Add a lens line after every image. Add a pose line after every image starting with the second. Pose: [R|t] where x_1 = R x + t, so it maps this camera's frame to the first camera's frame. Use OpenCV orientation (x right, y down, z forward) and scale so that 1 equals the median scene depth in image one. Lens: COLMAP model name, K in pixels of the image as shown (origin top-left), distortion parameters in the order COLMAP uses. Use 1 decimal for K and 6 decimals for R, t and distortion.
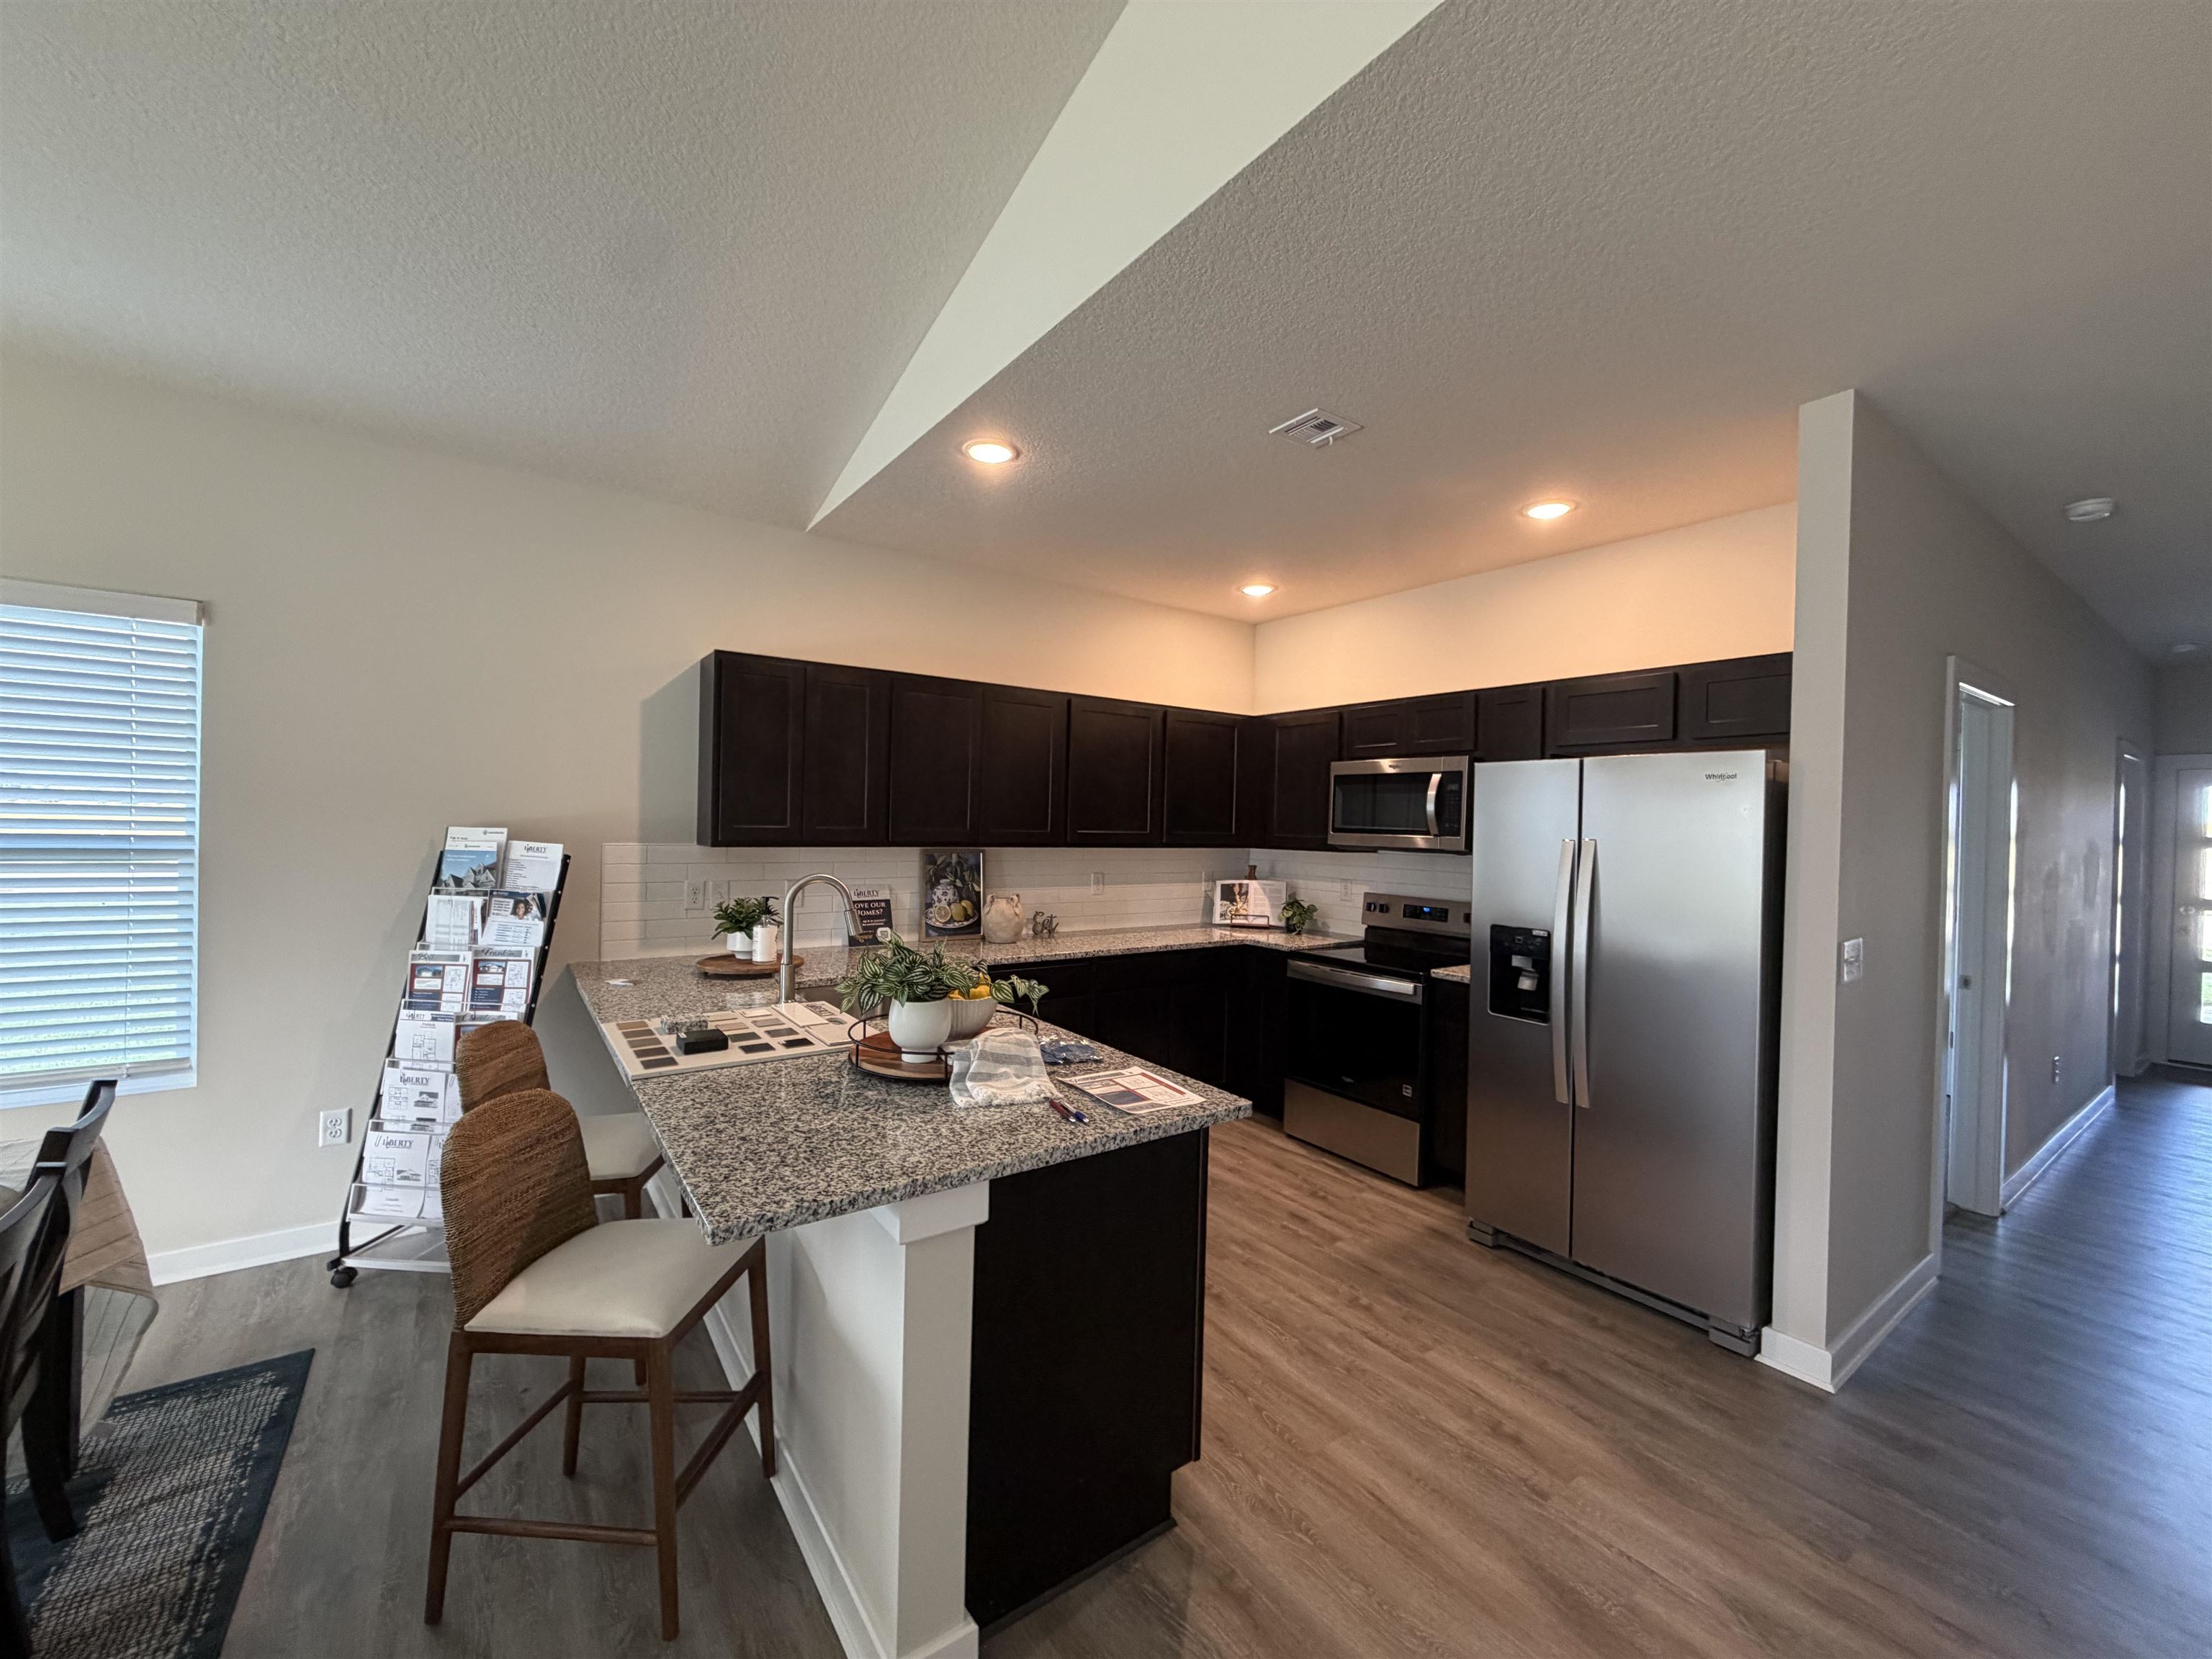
lens RADIAL K [[885.1, 0, 1104.3], [0, 885.1, 826.4], [0, 0, 1]] dist [0.002718, -0.001776]
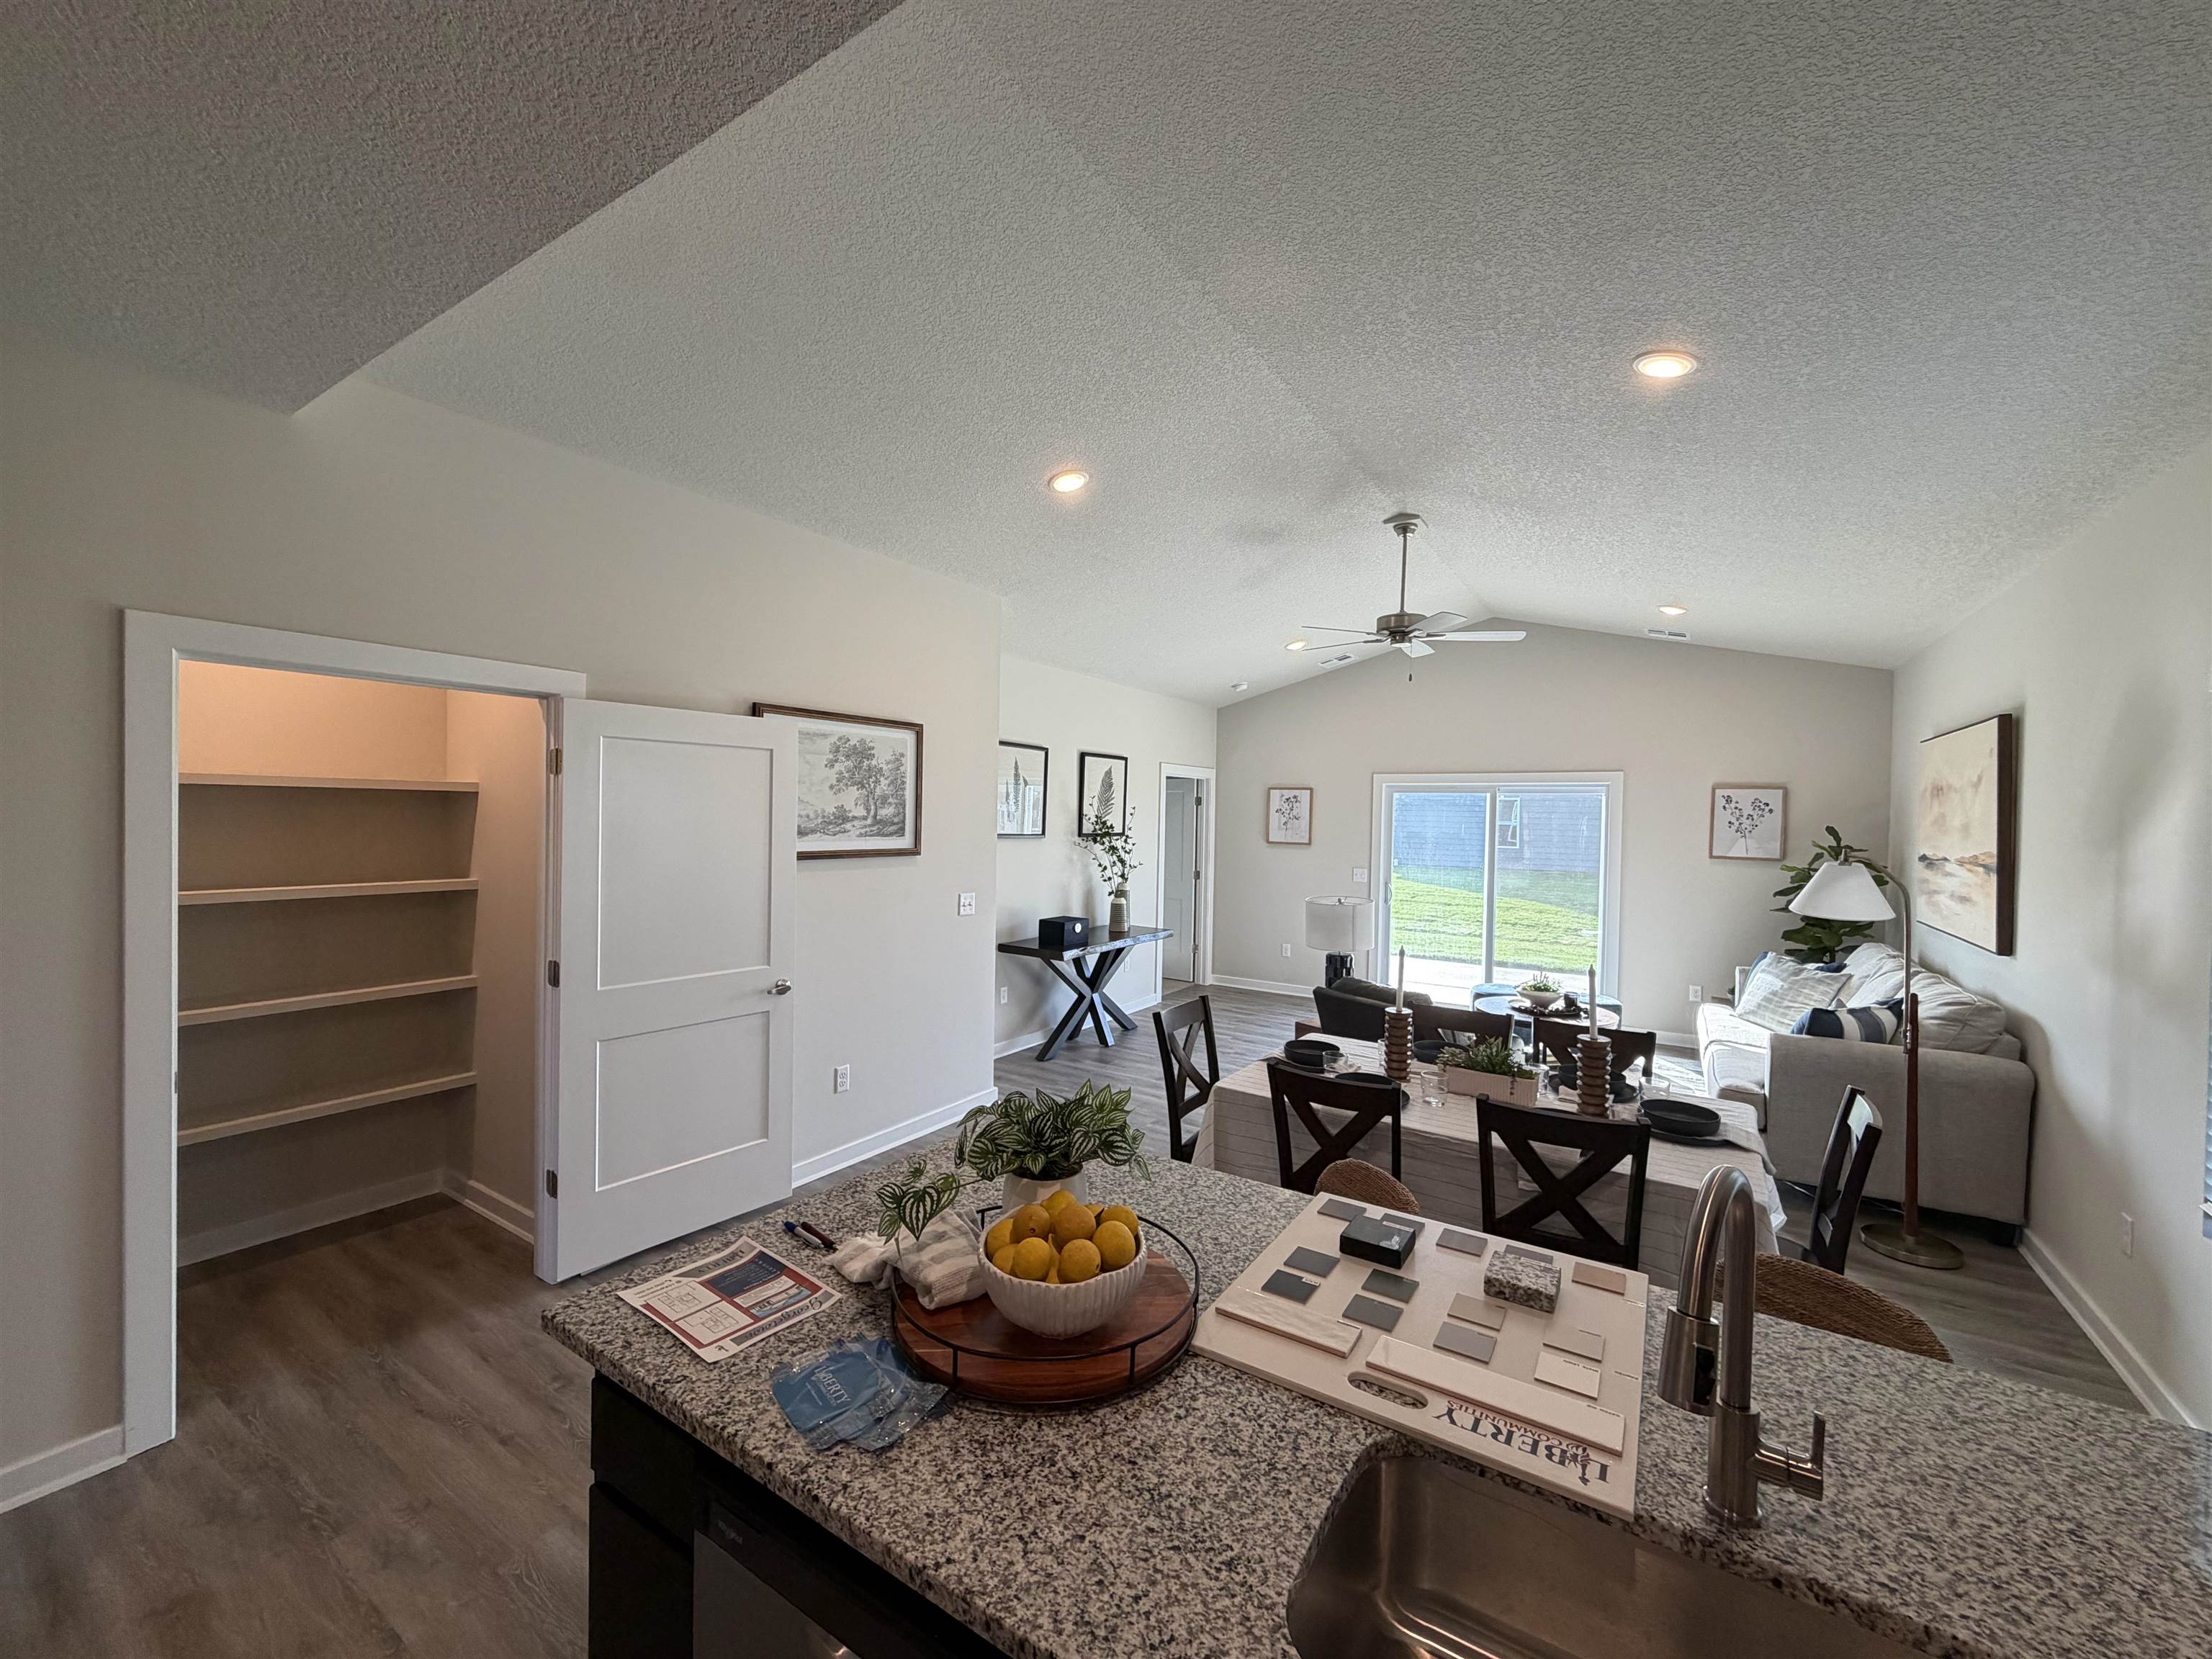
lens RADIAL K [[885.1, 0, 1105.3], [0, 885.1, 820.5], [0, 0, 1]] dist [0.002718, -0.001776]
pose [[-0.926798, -0.038775, -0.373554, 0.016429], [-0.043738, 0.999031, 0.004814, -0.052453], [0.373005, 0.020800, -0.927596, 1.004563]]
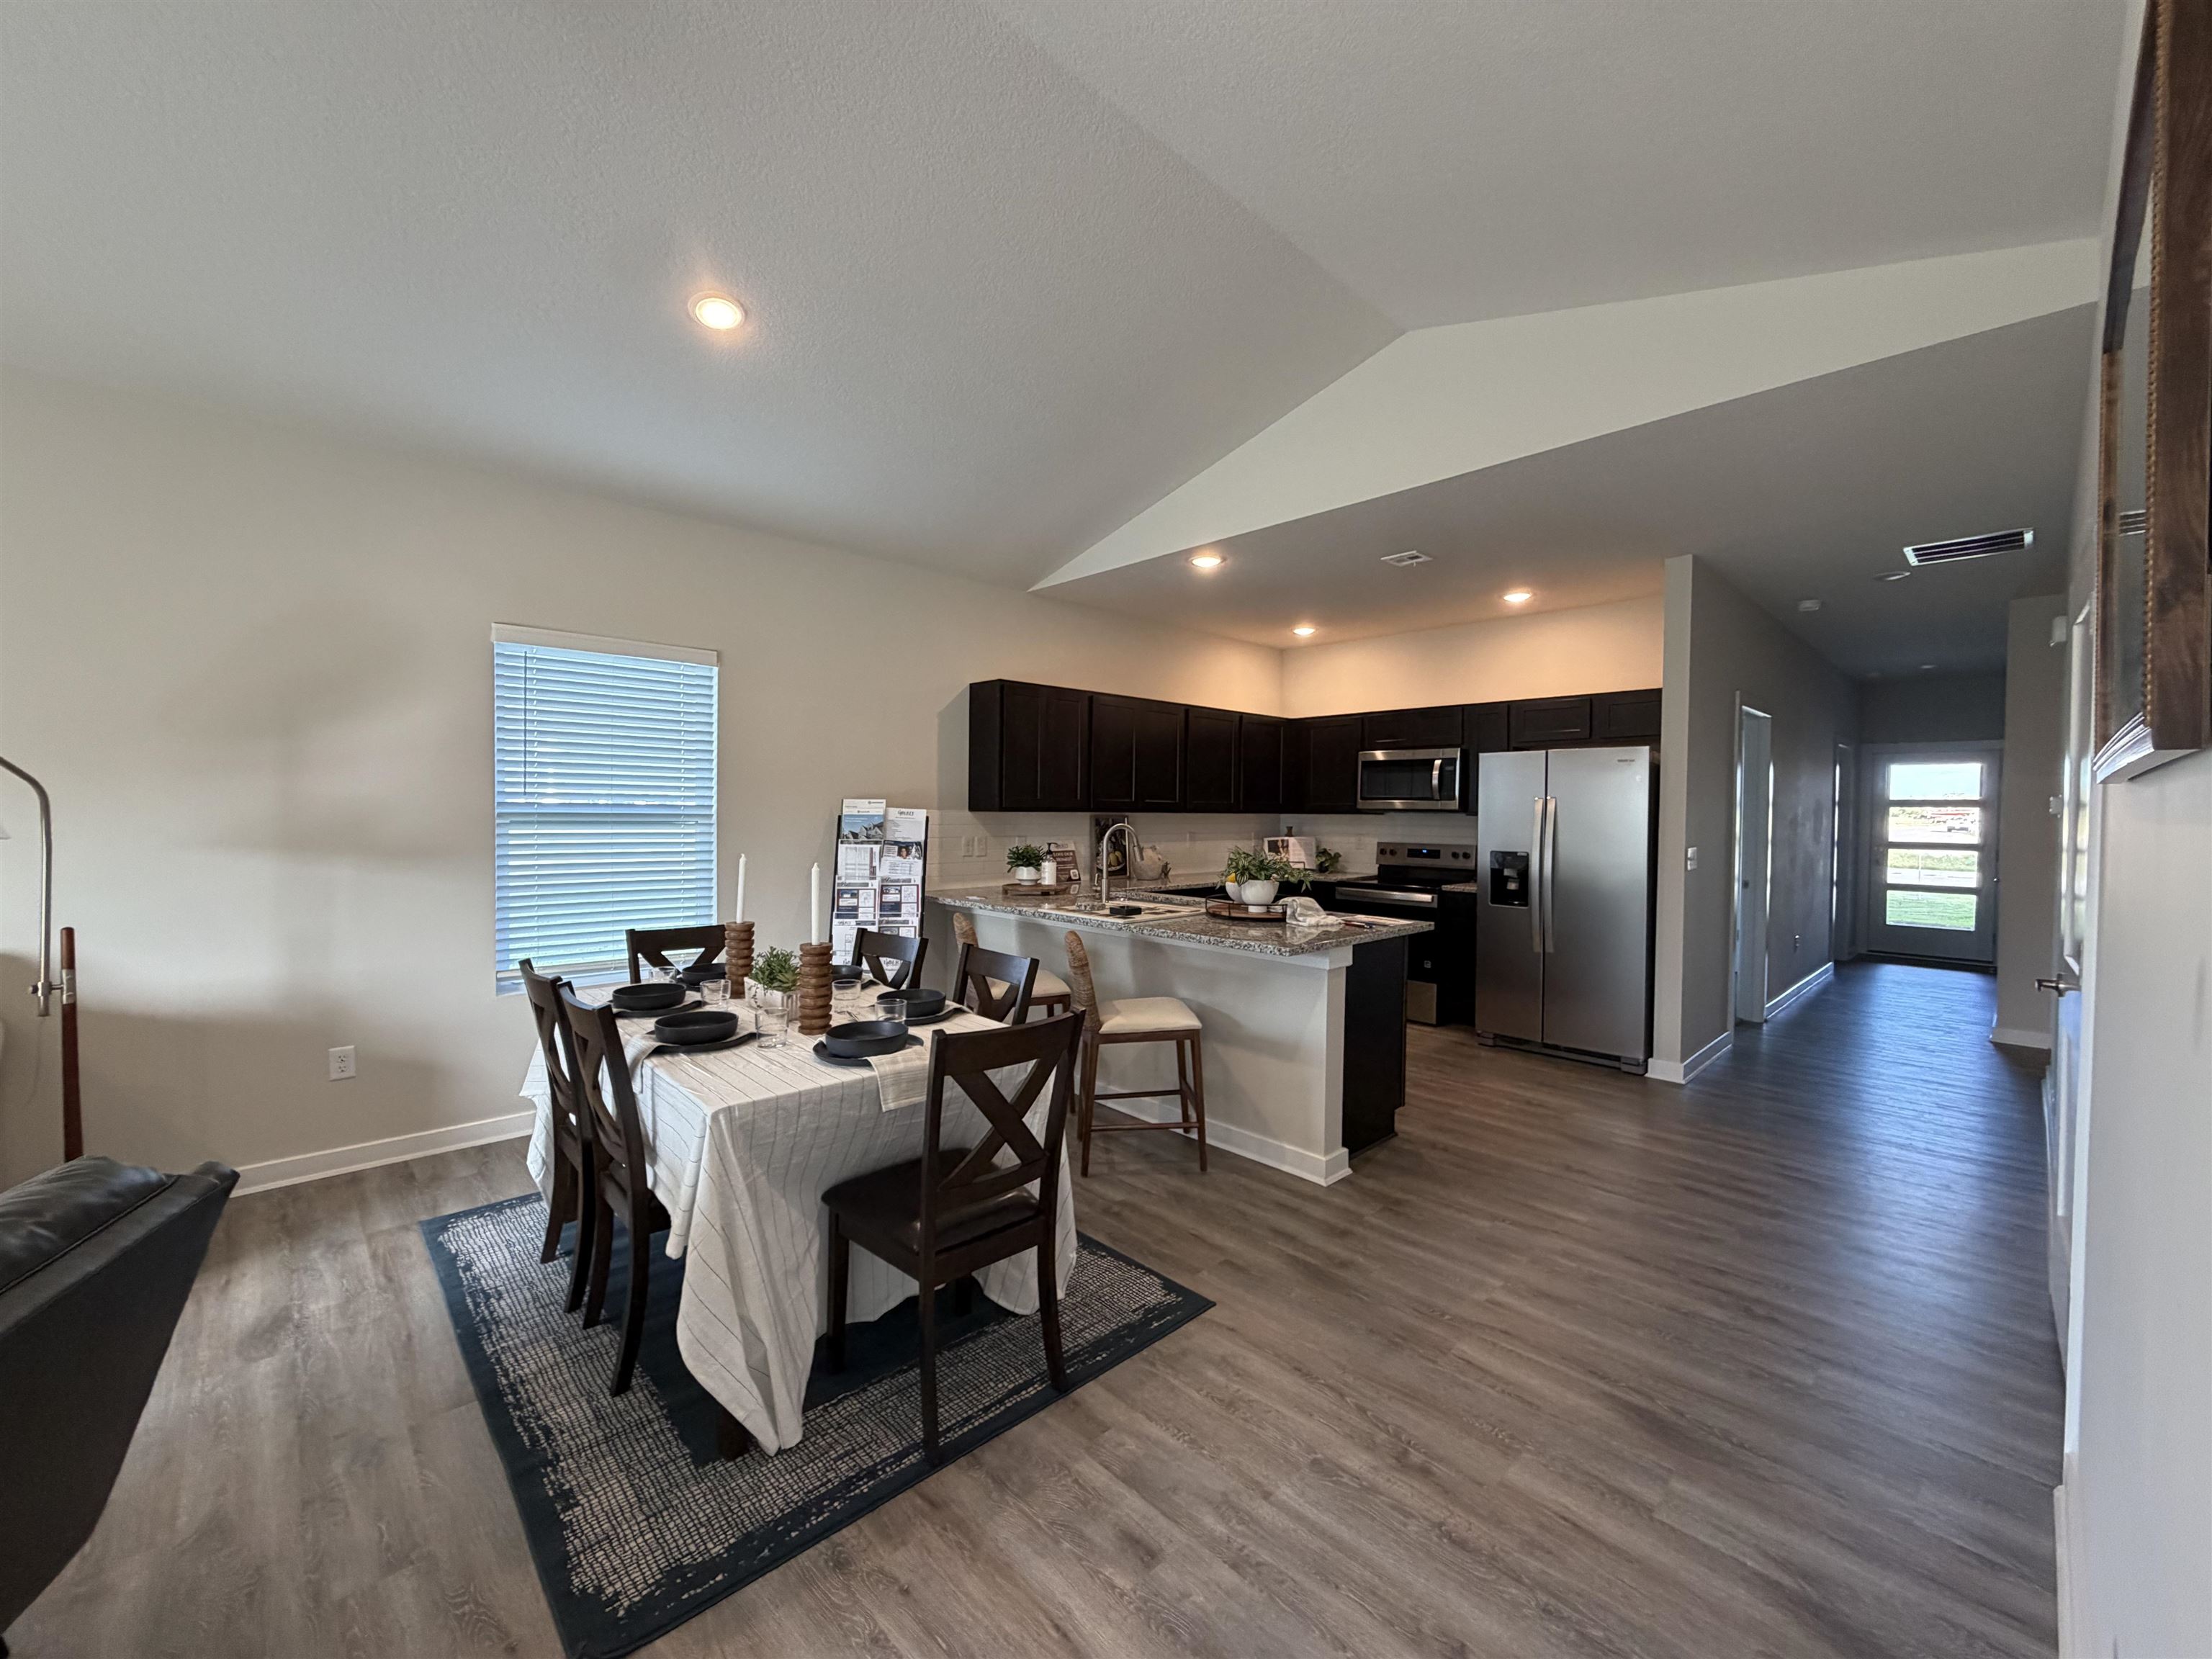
lens RADIAL K [[885.1, 0, 1104.5], [0, 885.1, 827.4], [0, 0, 1]] dist [0.002718, -0.001776]
pose [[0.989459, -0.016259, 0.143897, -0.486159], [0.014003, 0.999763, 0.016680, 0.027515], [-0.144134, -0.014489, 0.989452, -0.500977]]
